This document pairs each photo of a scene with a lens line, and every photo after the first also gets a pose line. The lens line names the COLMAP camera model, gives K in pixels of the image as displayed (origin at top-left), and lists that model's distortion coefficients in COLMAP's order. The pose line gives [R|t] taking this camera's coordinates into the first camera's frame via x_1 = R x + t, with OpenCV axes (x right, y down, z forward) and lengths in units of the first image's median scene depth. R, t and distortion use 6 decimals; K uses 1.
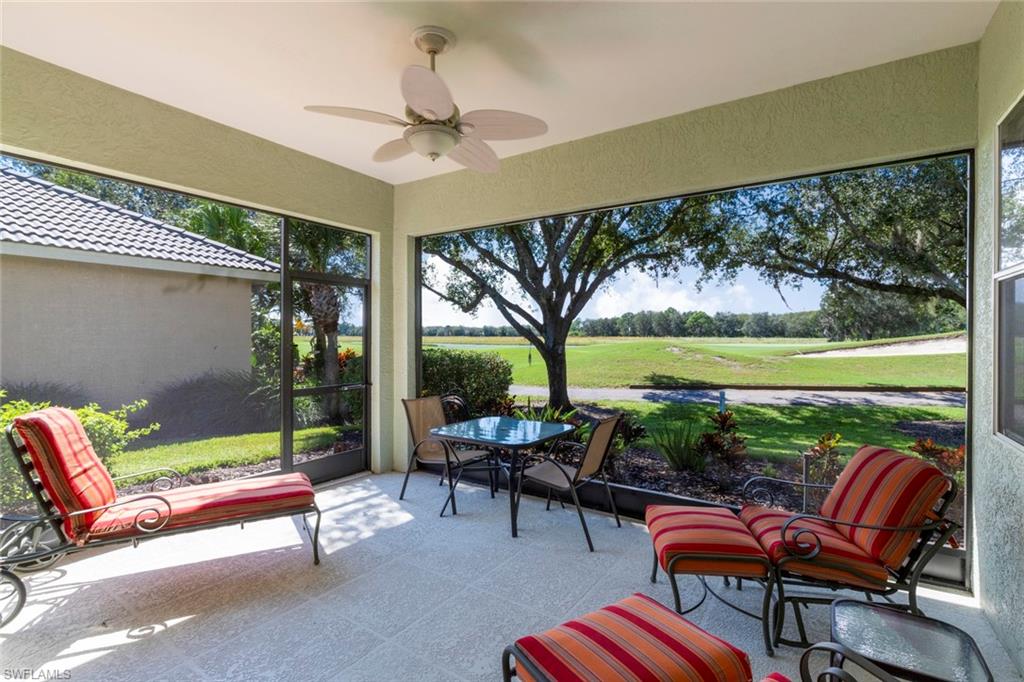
lens RADIAL K [[467.3, 0, 511.6], [0, 467.3, 343.2], [0, 0, 1]] dist [0.013088, -0.000337]
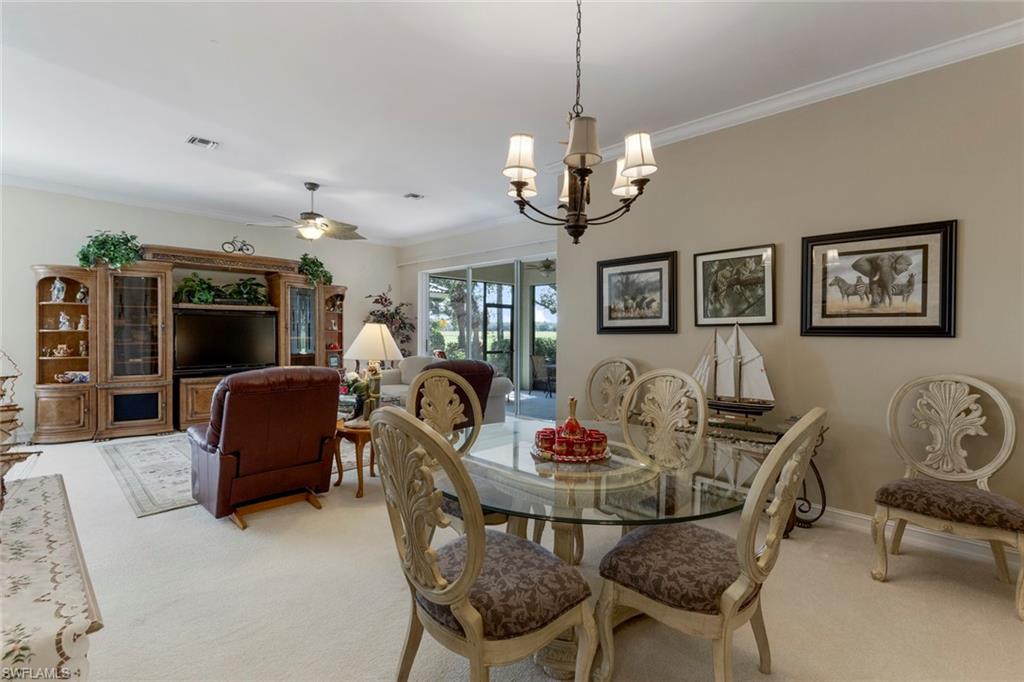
lens RADIAL K [[467.3, 0, 512.7], [0, 467.3, 337.5], [0, 0, 1]] dist [0.013088, -0.000337]
pose [[0.984925, 0.006827, -0.172845, 0.024657], [-0.007067, 0.999975, -0.000771, 0.007046], [0.172836, 0.001981, 0.984949, -0.352207]]
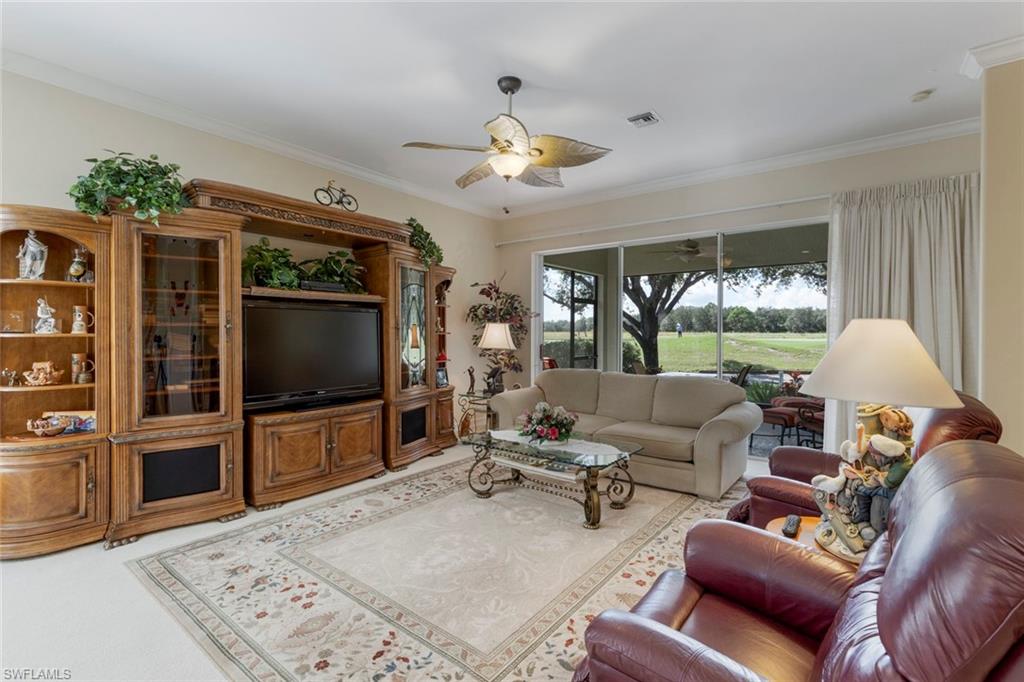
lens RADIAL K [[467.3, 0, 512.9], [0, 467.3, 336.9], [0, 0, 1]] dist [0.013088, -0.000337]
pose [[0.997819, 0.003140, -0.065932, -0.145639], [-0.003303, 0.999992, -0.002356, 0.004866], [0.065924, 0.002568, 0.997821, -0.250225]]
